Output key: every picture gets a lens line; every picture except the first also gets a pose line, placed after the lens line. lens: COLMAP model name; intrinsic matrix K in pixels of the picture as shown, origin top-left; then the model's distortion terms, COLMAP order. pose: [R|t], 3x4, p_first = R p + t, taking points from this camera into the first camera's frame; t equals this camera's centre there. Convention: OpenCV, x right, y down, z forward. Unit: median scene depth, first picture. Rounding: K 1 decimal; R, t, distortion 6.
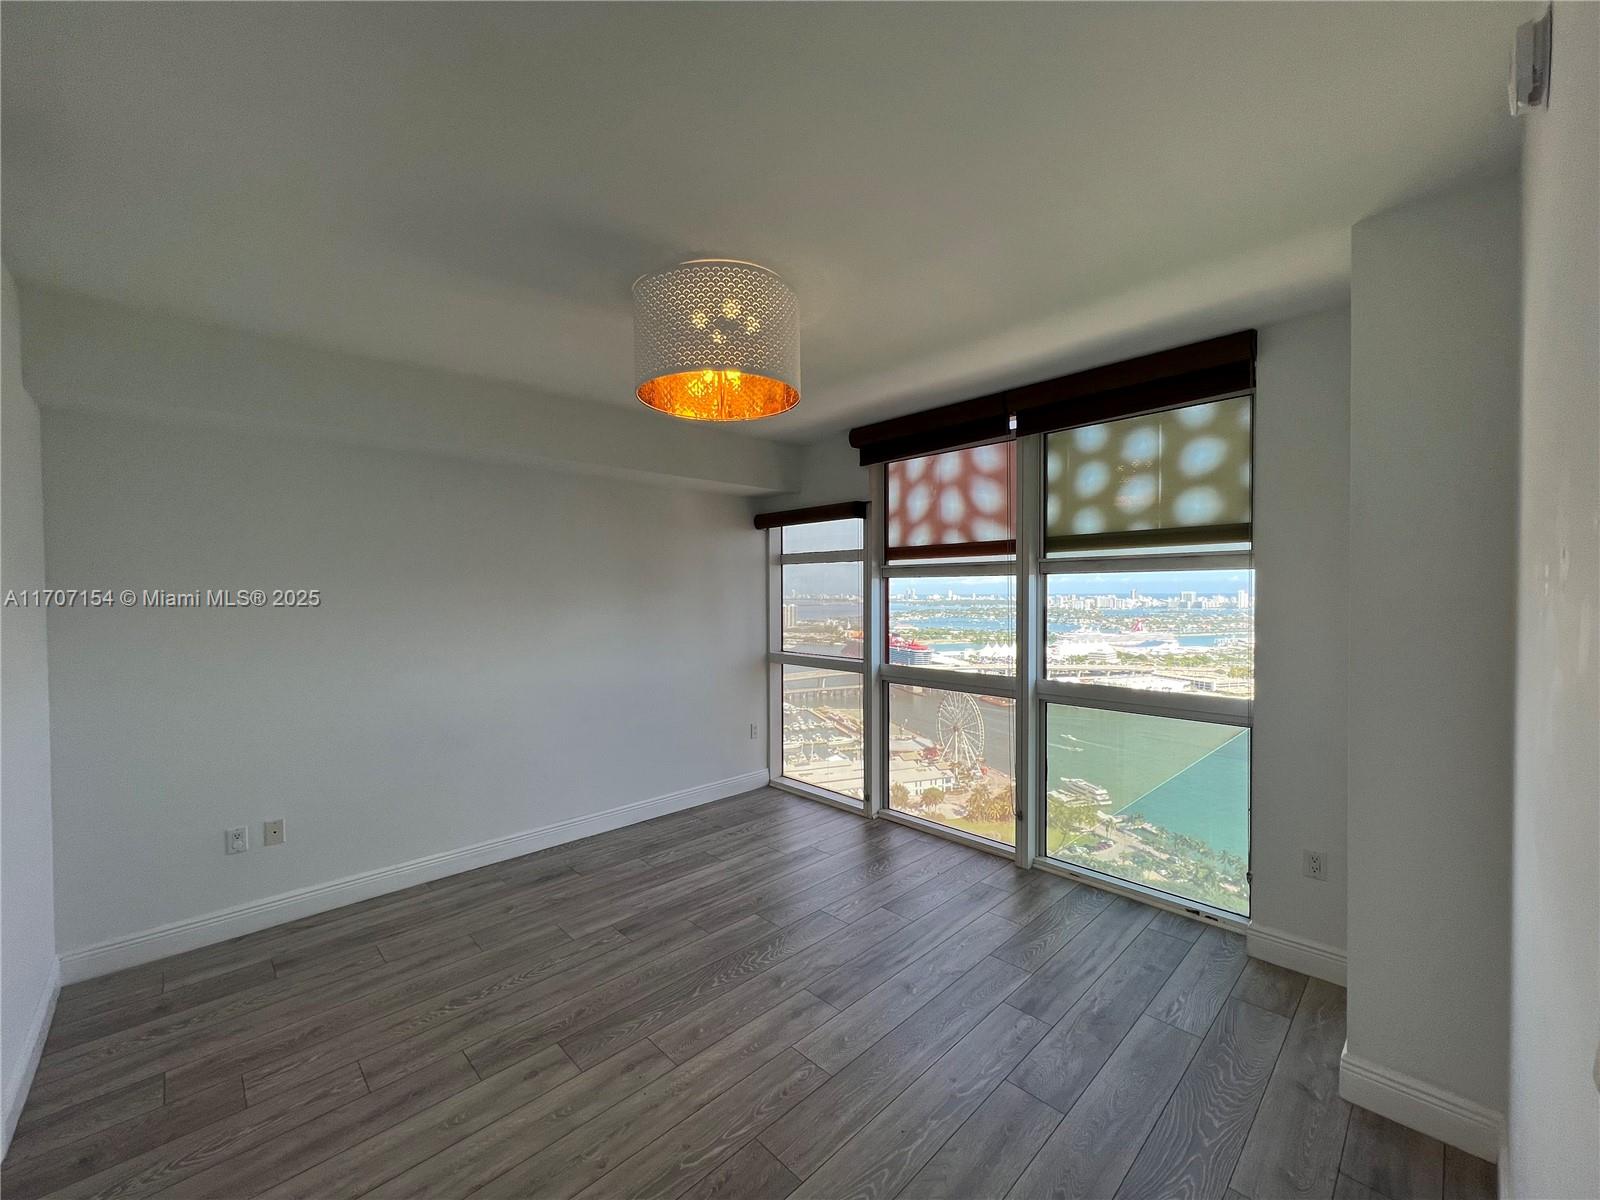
lens RADIAL K [[641.2, 0, 797.0], [0, 641.2, 614.8], [0, 0, 1]] dist [-0.002575, 0.001463]
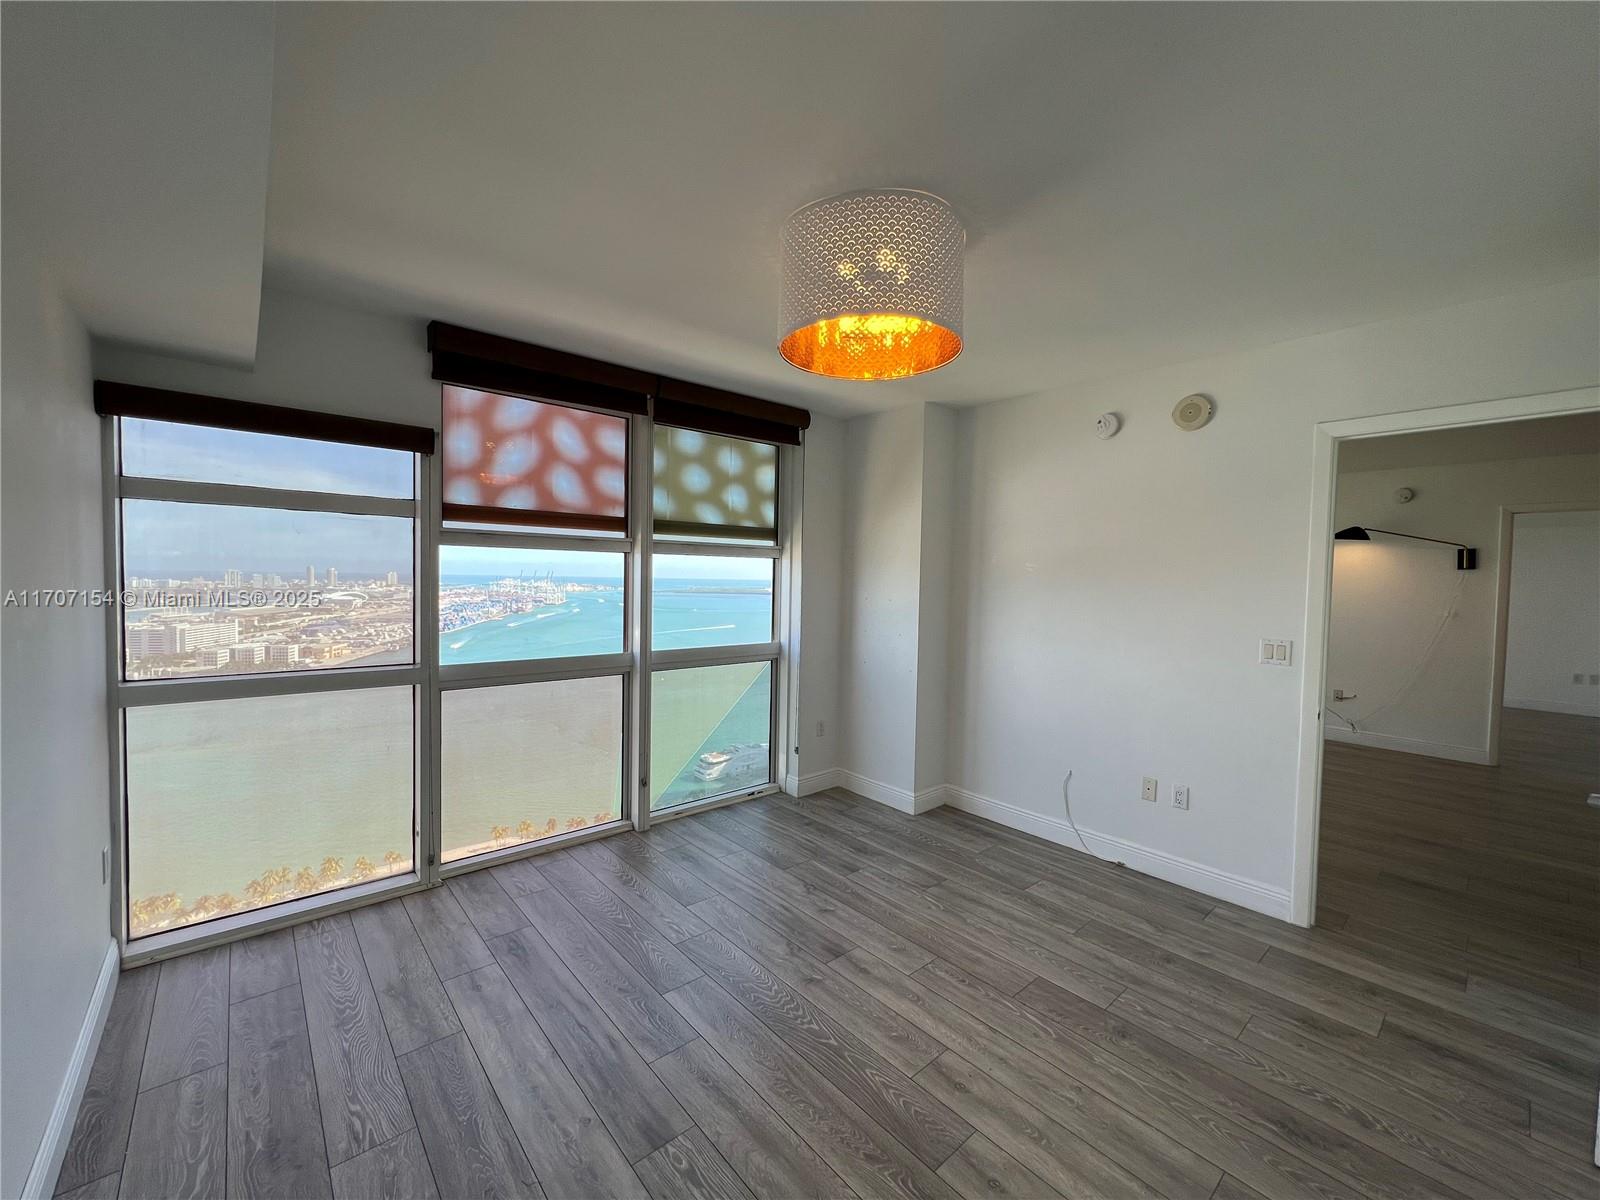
lens RADIAL K [[641.2, 0, 798.6], [0, 641.2, 617.3], [0, 0, 1]] dist [-0.002575, 0.001463]
pose [[0.048234, -0.056151, 0.997257, -0.752274], [0.018081, 0.998304, 0.055335, -0.012811], [-0.998672, 0.015362, 0.049167, 0.768314]]
